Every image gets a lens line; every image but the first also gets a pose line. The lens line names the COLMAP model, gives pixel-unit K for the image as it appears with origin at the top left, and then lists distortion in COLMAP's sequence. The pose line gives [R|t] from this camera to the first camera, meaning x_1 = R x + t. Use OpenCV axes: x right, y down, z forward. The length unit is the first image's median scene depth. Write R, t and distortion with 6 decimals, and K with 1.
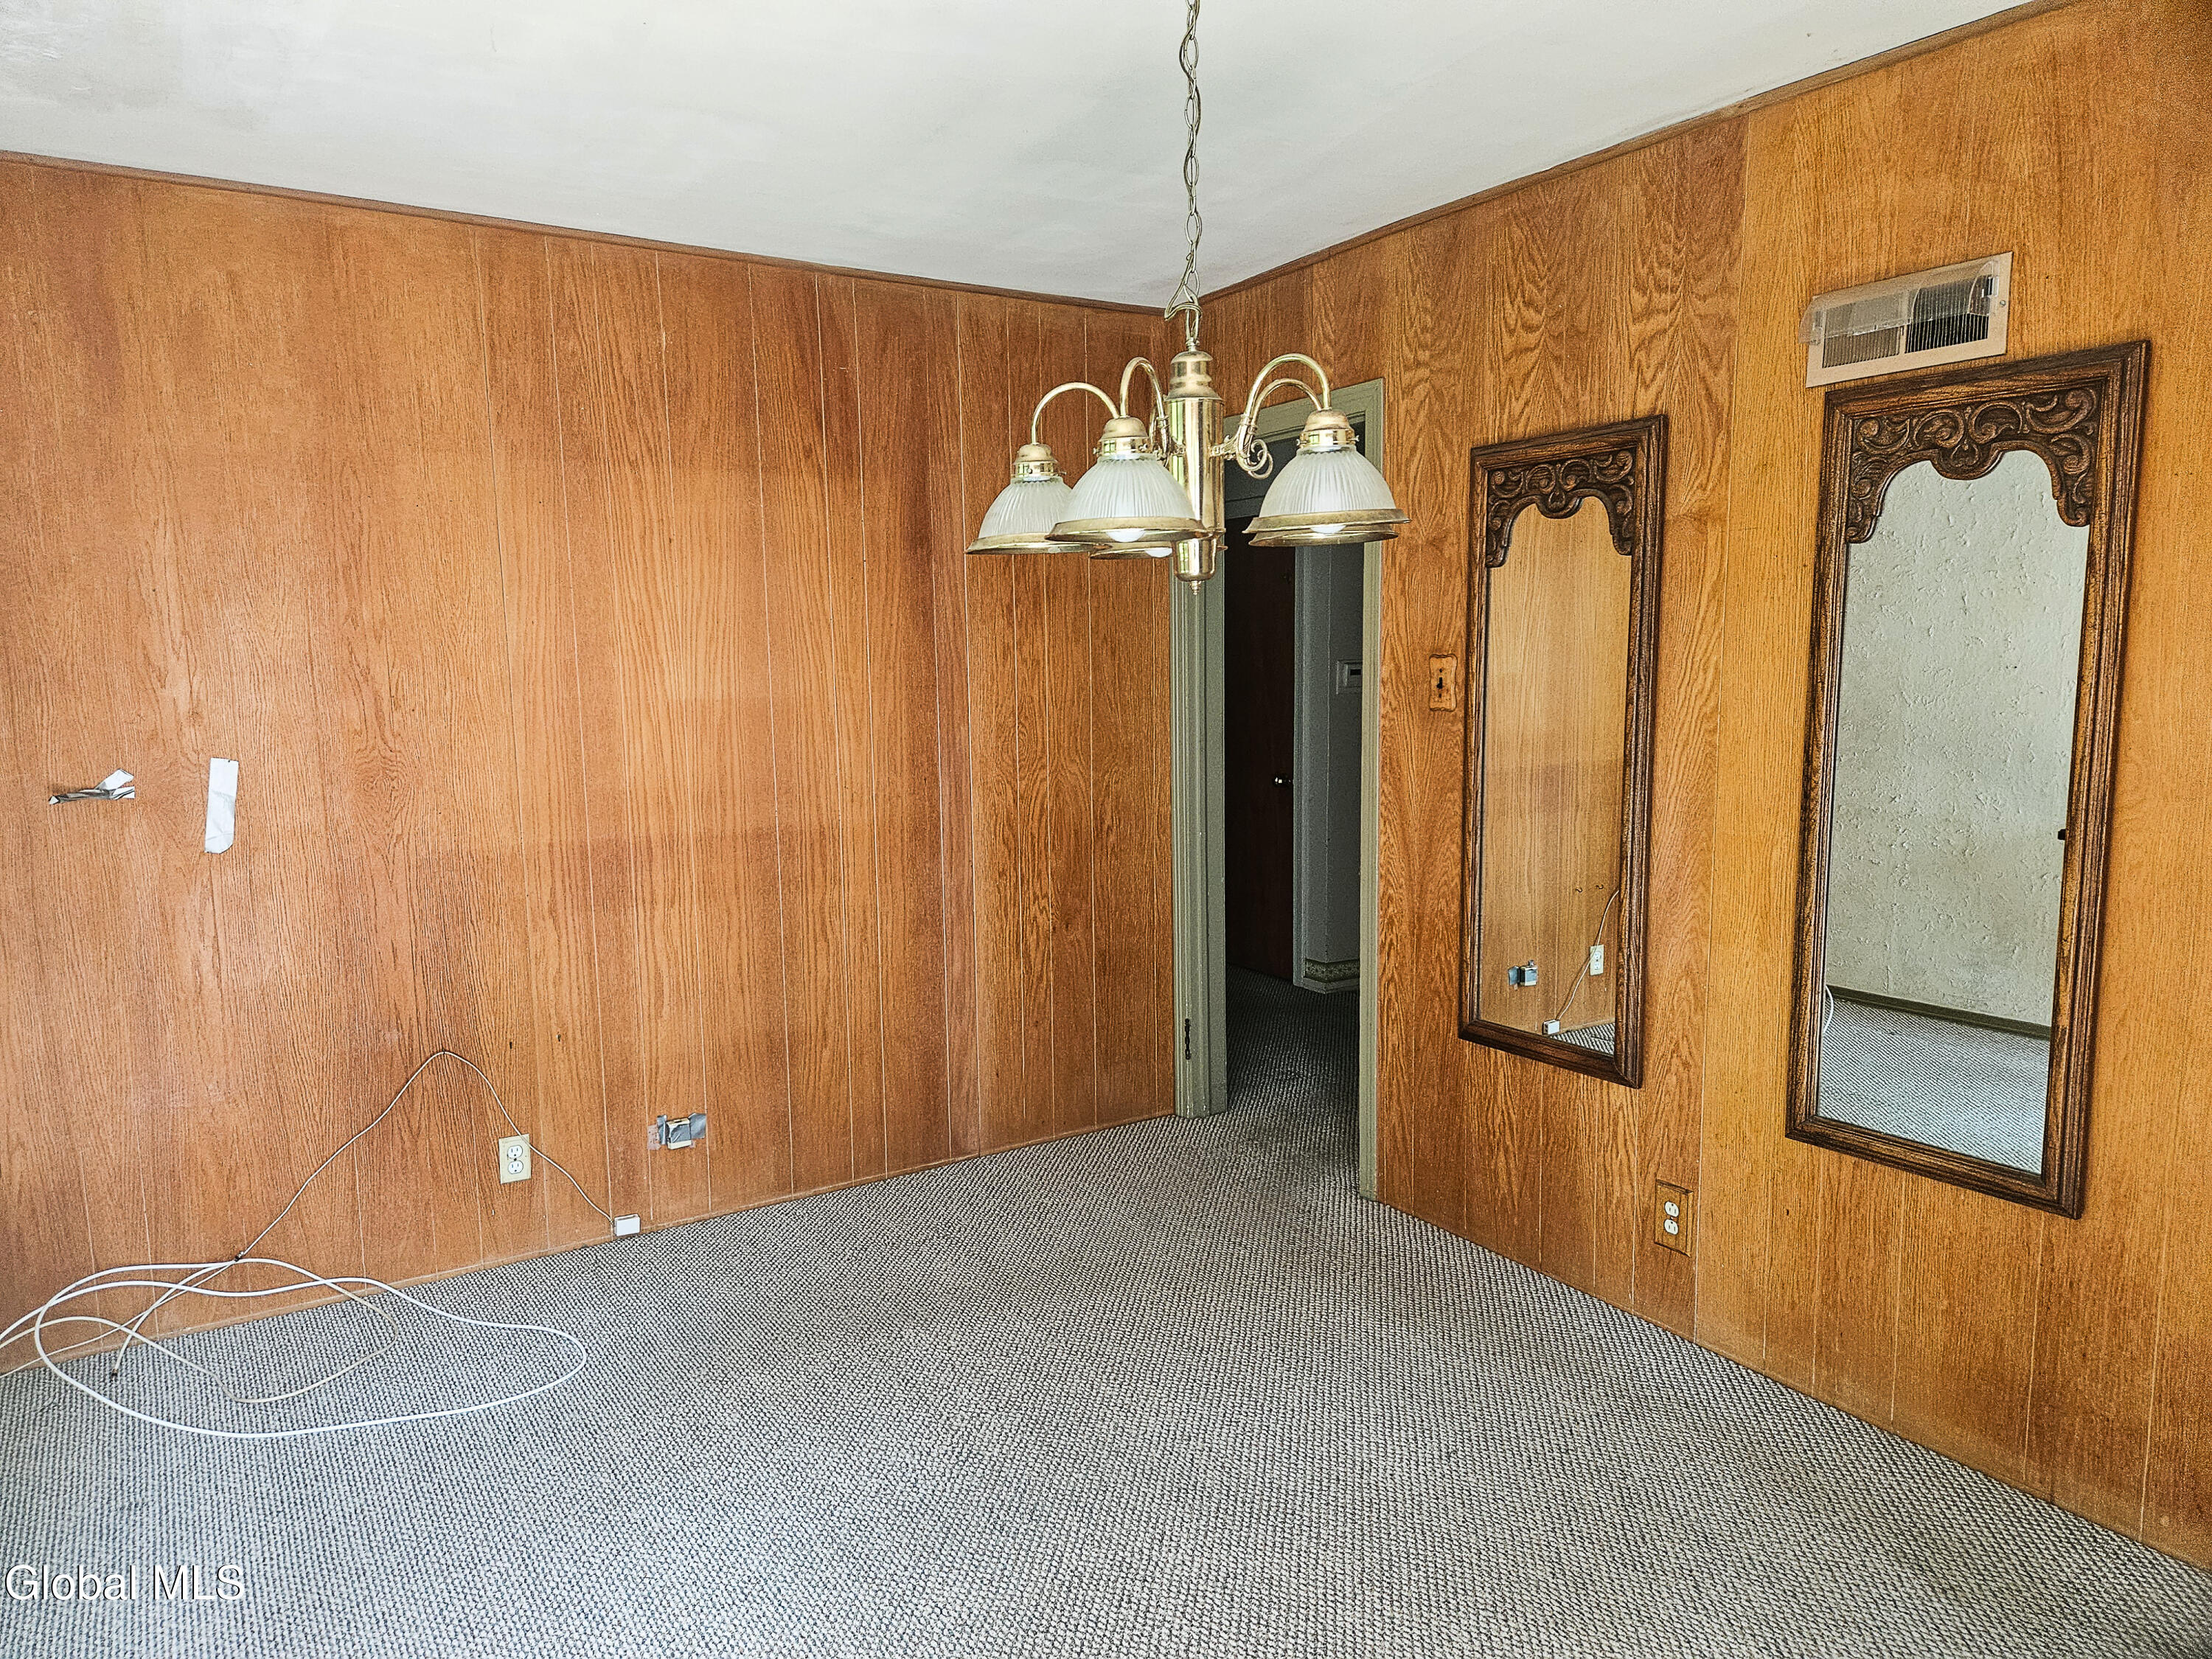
lens RADIAL K [[1468.9, 0, 1068.2], [0, 1468.9, 854.4], [0, 0, 1]] dist [0.073257, -0.063455]
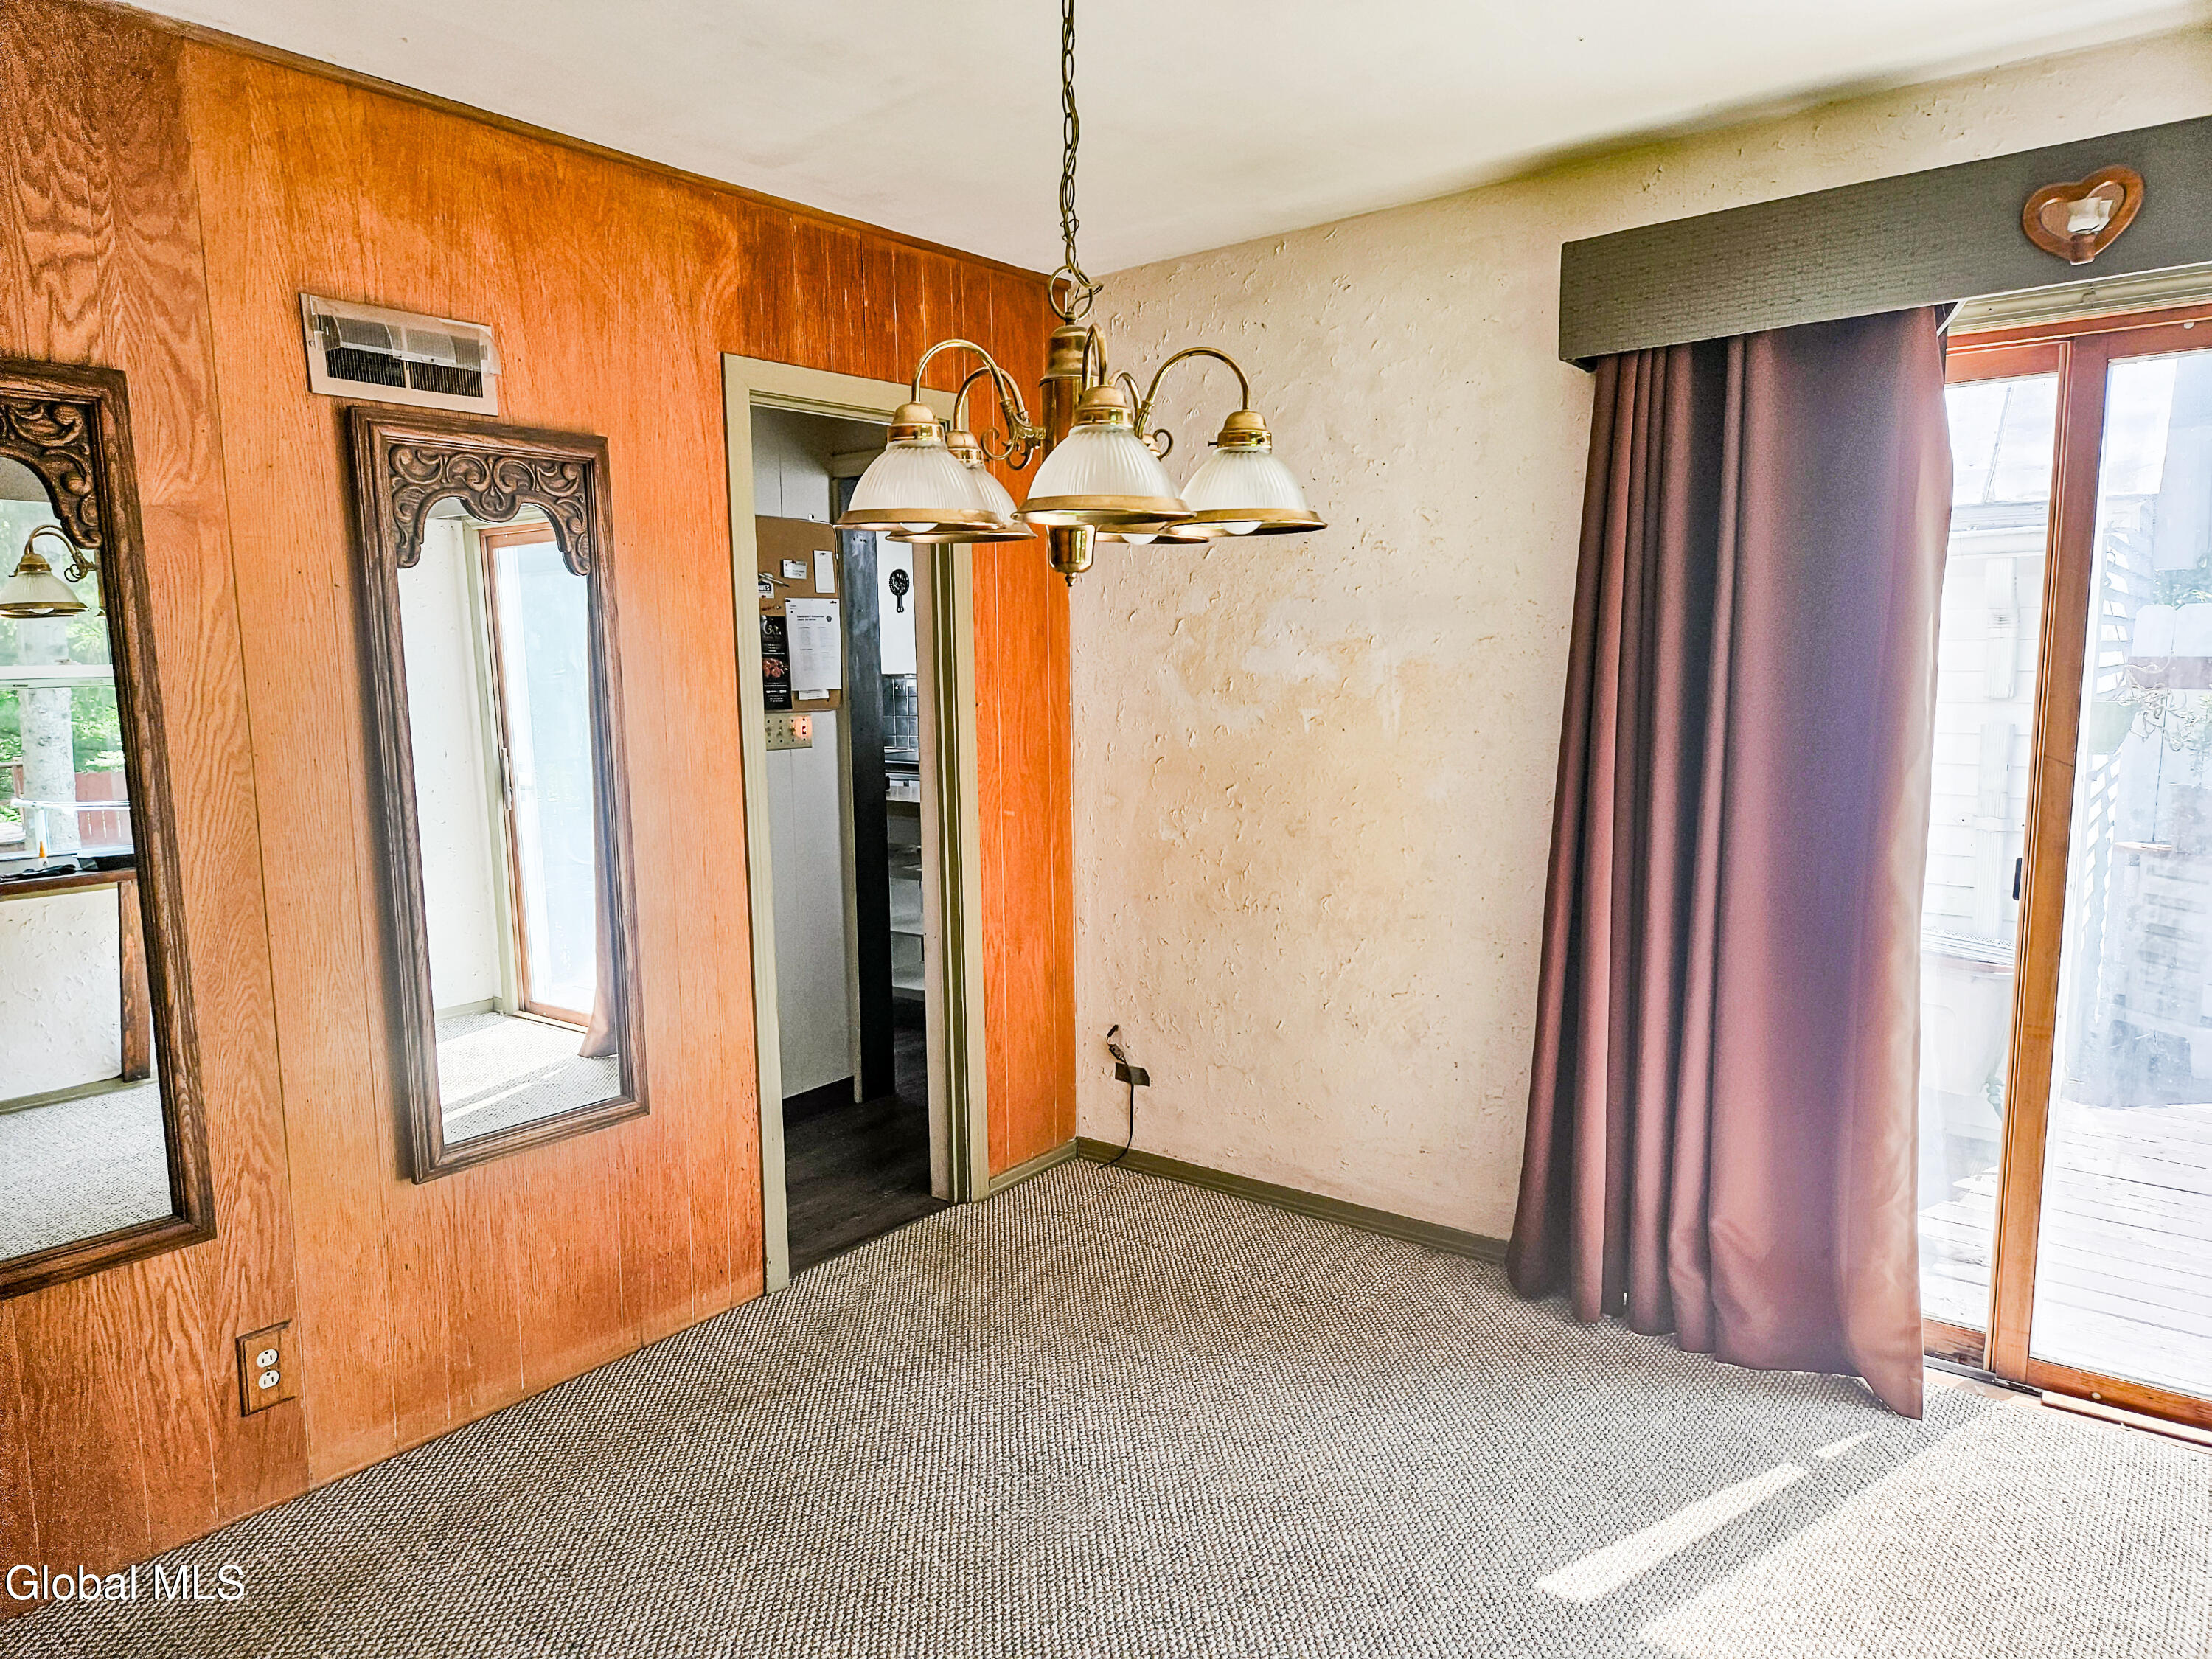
lens RADIAL K [[1468.9, 0, 1068.2], [0, 1468.9, 854.4], [0, 0, 1]] dist [0.073257, -0.063455]
pose [[-0.320685, -0.104836, 0.941366, -0.522742], [0.152134, 0.975252, 0.160436, -0.105154], [-0.934888, 0.194663, -0.296799, 0.843251]]
